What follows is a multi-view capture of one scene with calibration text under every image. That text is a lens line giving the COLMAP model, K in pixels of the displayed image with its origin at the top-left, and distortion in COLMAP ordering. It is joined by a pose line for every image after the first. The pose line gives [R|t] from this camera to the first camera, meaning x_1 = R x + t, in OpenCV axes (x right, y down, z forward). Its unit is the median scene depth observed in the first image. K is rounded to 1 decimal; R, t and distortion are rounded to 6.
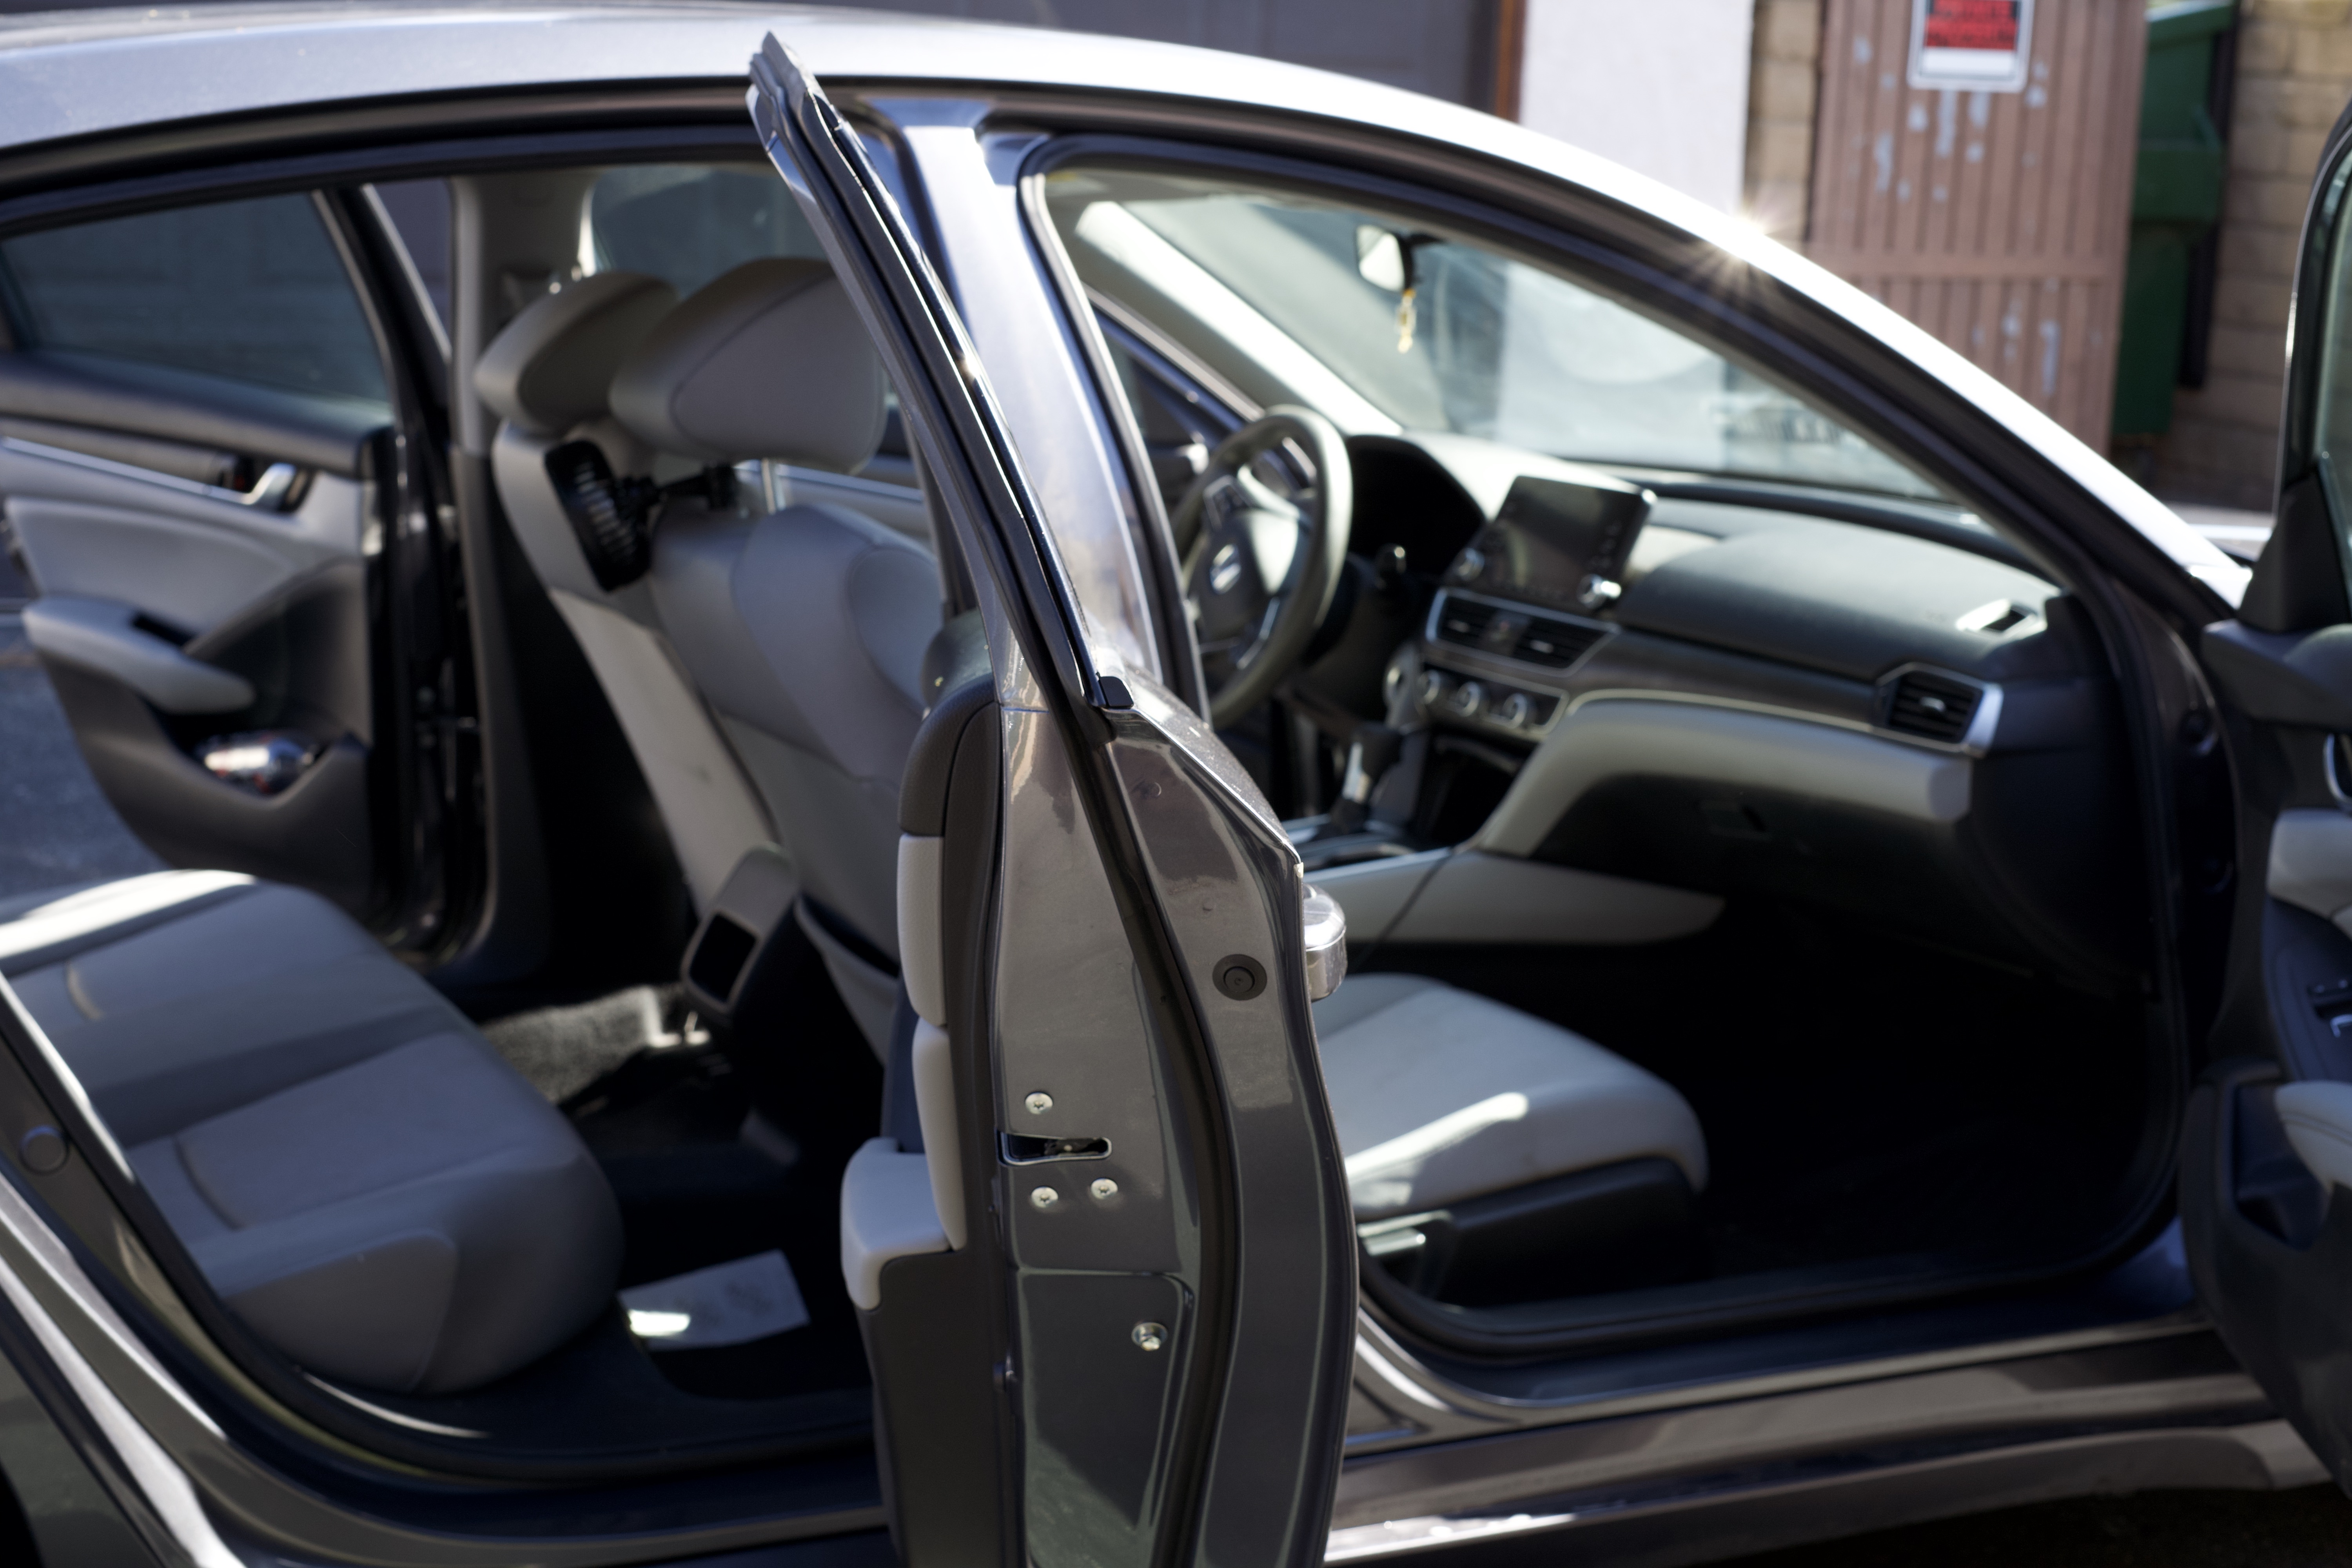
lens RADIAL K [[3517.1, 0, 1128.4], [0, 3517.1, 818.4], [0, 0, 1]] dist [-0.036826, 0.031482]
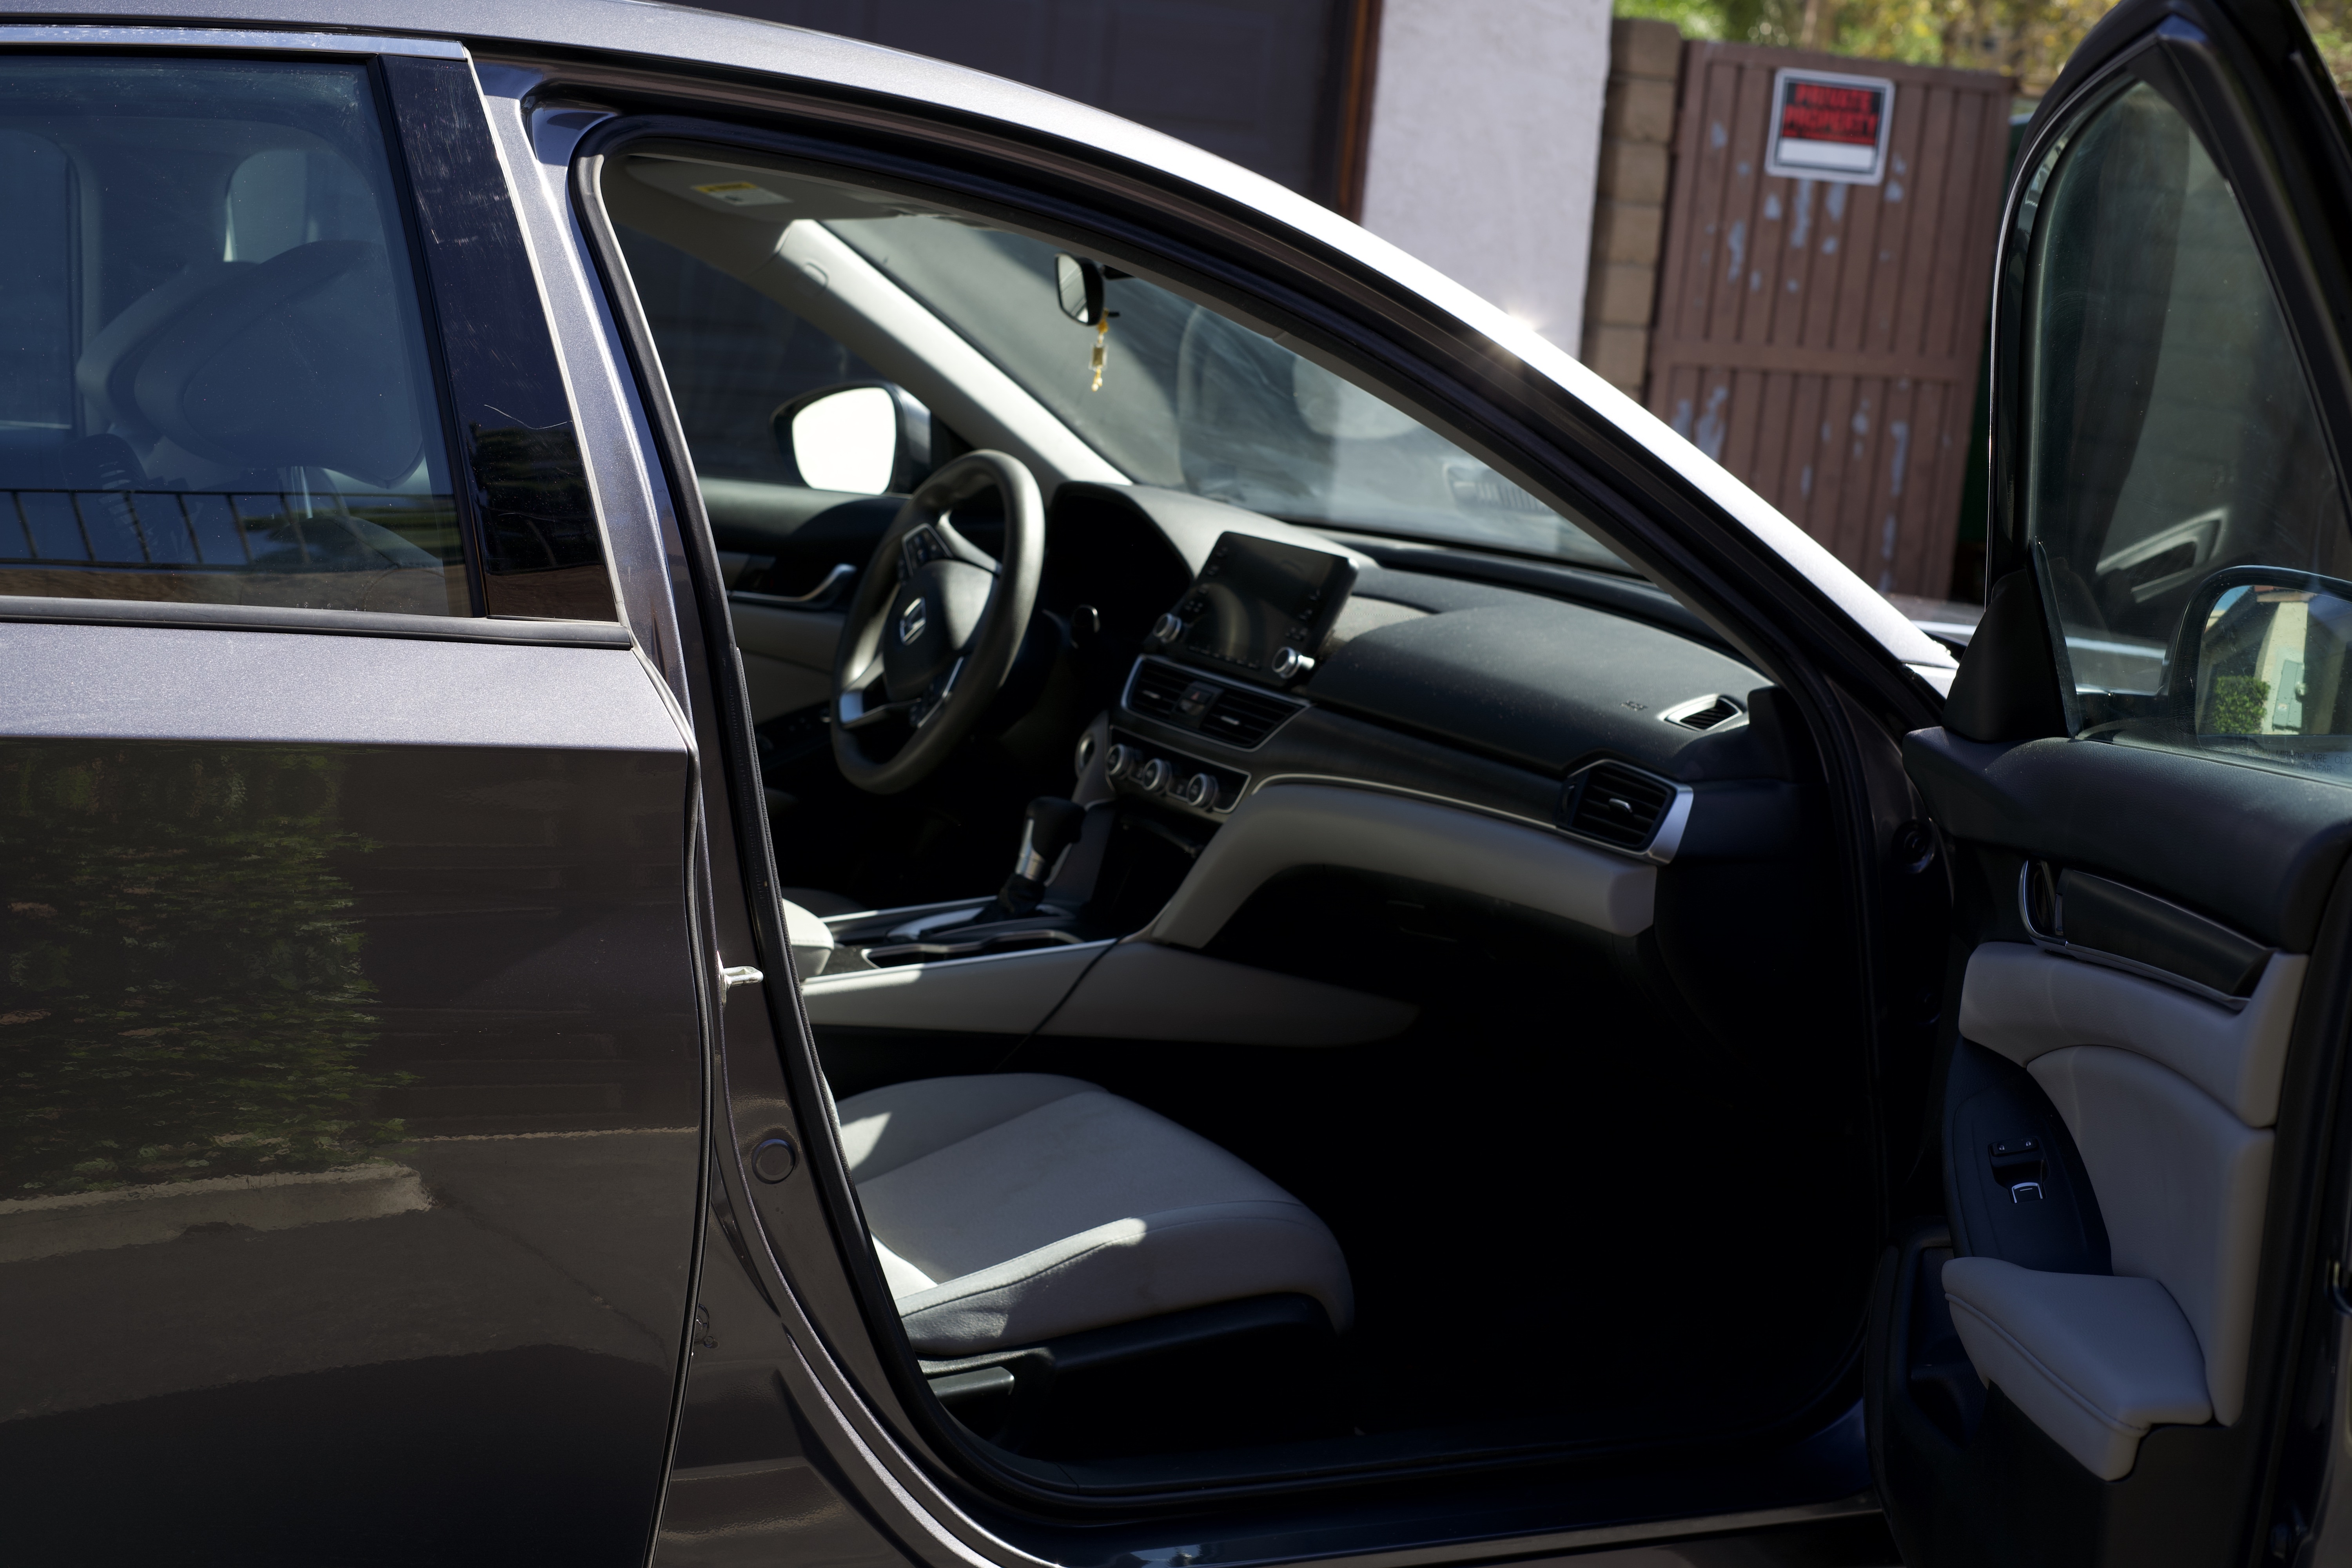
lens RADIAL K [[3372.3, 0, 1176.0], [0, 3372.3, 784.0], [0, 0, 1]] dist [-0.021313, -0.041015]
pose [[0.998674, 0.046307, 0.022514, 0.083534], [-0.045645, 0.998535, -0.029054, -0.006177], [-0.023827, 0.027988, 0.999324, 0.122759]]
